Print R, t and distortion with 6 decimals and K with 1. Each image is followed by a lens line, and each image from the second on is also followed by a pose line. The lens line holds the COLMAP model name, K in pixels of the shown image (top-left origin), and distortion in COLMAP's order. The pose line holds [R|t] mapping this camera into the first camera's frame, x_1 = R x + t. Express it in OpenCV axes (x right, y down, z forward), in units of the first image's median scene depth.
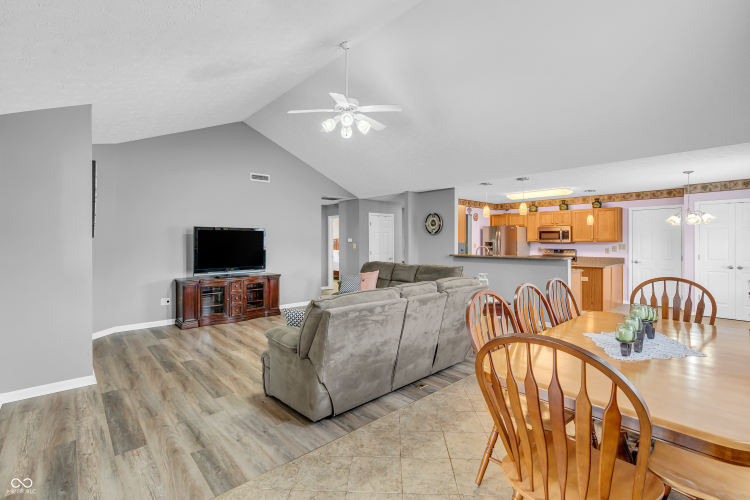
lens RADIAL K [[337.9, 0, 373.7], [0, 337.9, 243.6], [0, 0, 1]] dist [-0.000520, 0.000077]
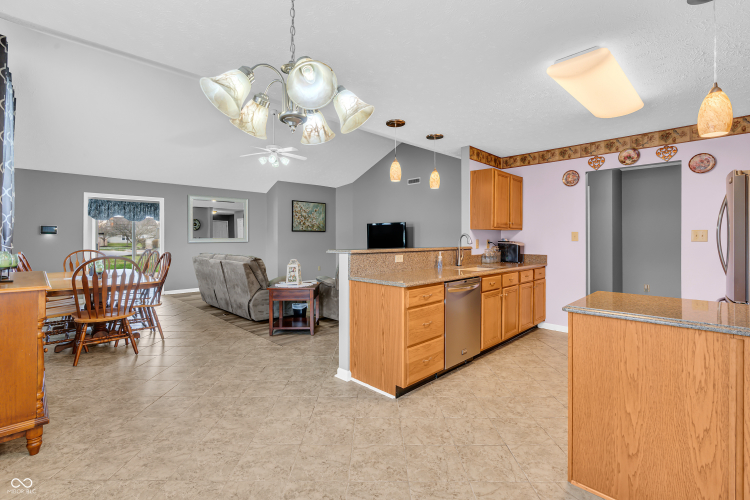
lens RADIAL K [[337.9, 0, 372.0], [0, 337.9, 238.4], [0, 0, 1]] dist [-0.000520, 0.000077]
pose [[0.037039, -0.002453, -0.999311, 0.783024], [-0.008068, 0.999964, -0.002754, 0.014403], [0.999281, 0.008164, 0.037018, 0.692573]]
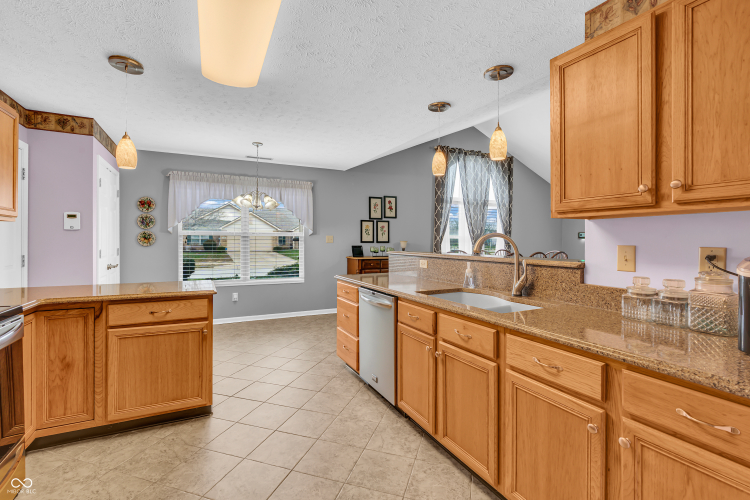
lens RADIAL K [[337.9, 0, 378.3], [0, 337.9, 244.1], [0, 0, 1]] dist [-0.000520, 0.000077]
pose [[-0.963529, 0.001679, 0.267597, 0.296992], [0.003410, 0.999976, 0.006004, 0.013051], [-0.267581, 0.006697, -0.963512, 1.133123]]
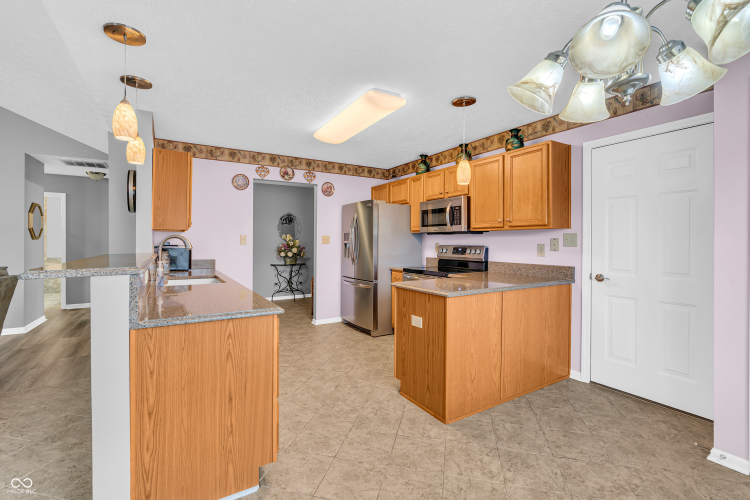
lens RADIAL K [[337.9, 0, 378.5], [0, 337.9, 245.1], [0, 0, 1]] dist [-0.000520, 0.000077]
pose [[0.980662, 0.001211, -0.195705, 0.569377], [-0.000823, 0.999998, 0.002062, 0.014653], [0.195707, -0.001861, 0.980661, 0.532461]]
